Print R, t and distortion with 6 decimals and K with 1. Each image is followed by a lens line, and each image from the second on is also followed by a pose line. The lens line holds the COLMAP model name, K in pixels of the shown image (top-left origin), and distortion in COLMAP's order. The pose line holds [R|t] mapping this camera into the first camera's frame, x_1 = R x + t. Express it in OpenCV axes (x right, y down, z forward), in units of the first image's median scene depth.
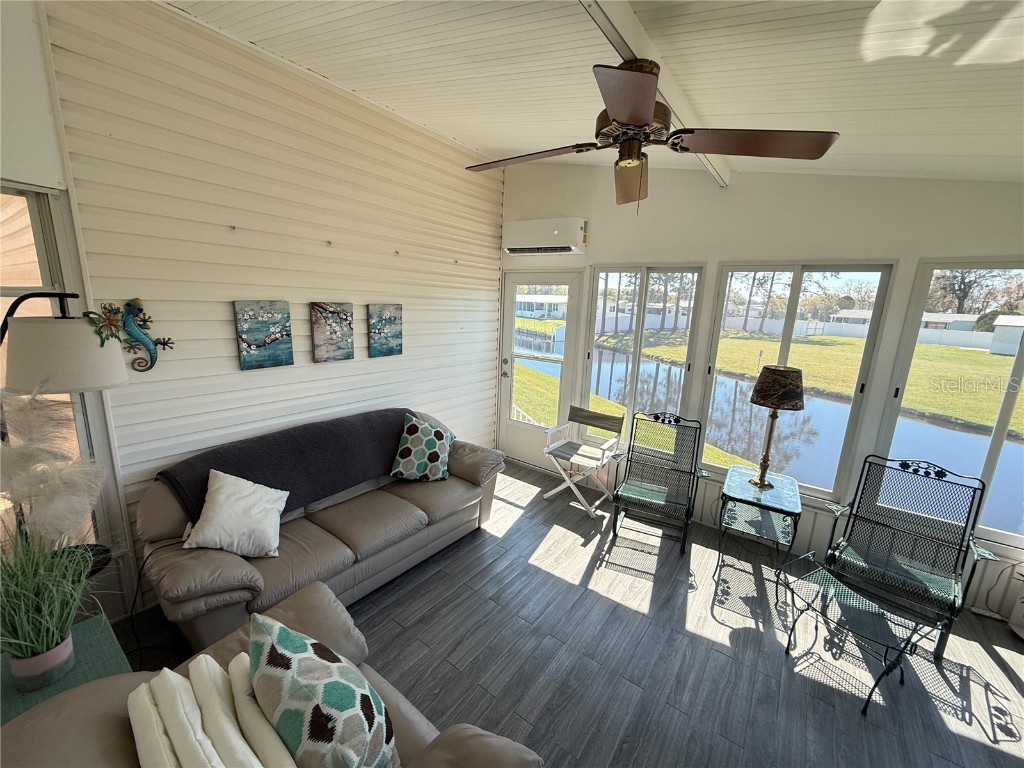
lens RADIAL K [[407.0, 0, 509.9], [0, 407.0, 383.7], [0, 0, 1]] dist [0.000685, -0.000332]
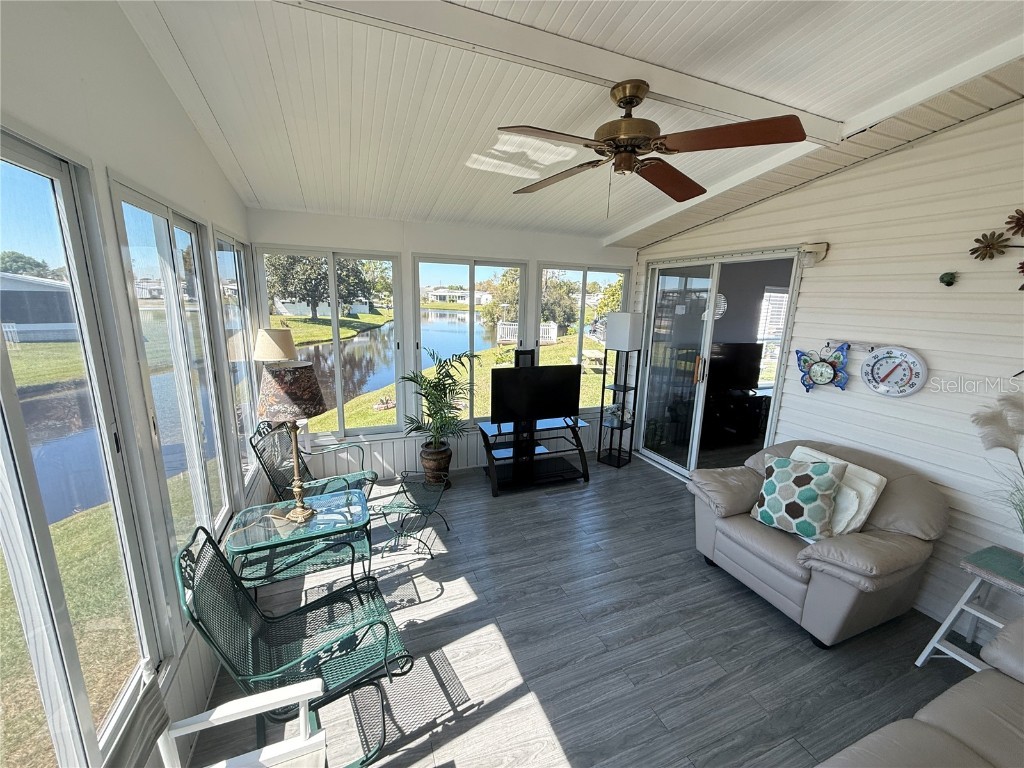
lens RADIAL K [[407.0, 0, 512.3], [0, 407.0, 381.2], [0, 0, 1]] dist [0.000685, -0.000332]
pose [[-0.847934, -0.168129, 0.502734, -0.066005], [0.049998, 0.918778, 0.391595, -0.263344], [-0.527739, 0.357182, -0.770657, 1.261110]]
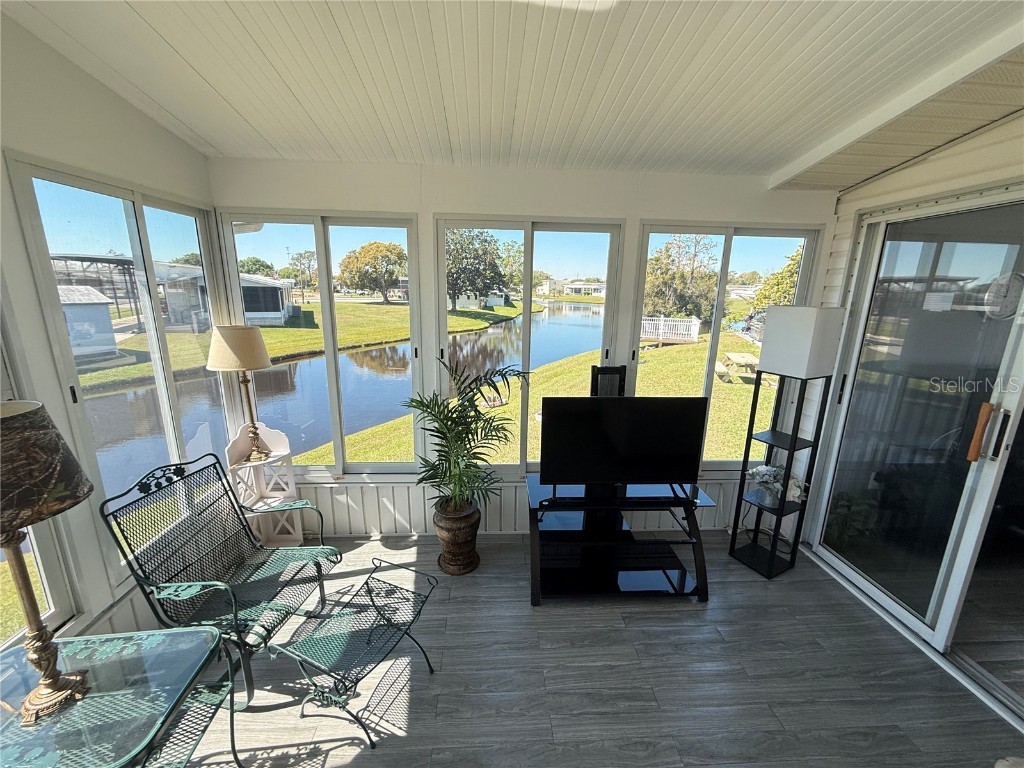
lens RADIAL K [[407.0, 0, 511.0], [0, 407.0, 381.5], [0, 0, 1]] dist [0.000685, -0.000332]
pose [[-0.632660, -0.226748, 0.740491, 0.106873], [0.116430, 0.917458, 0.380413, -0.133471], [-0.765628, 0.326887, -0.554039, 0.761620]]
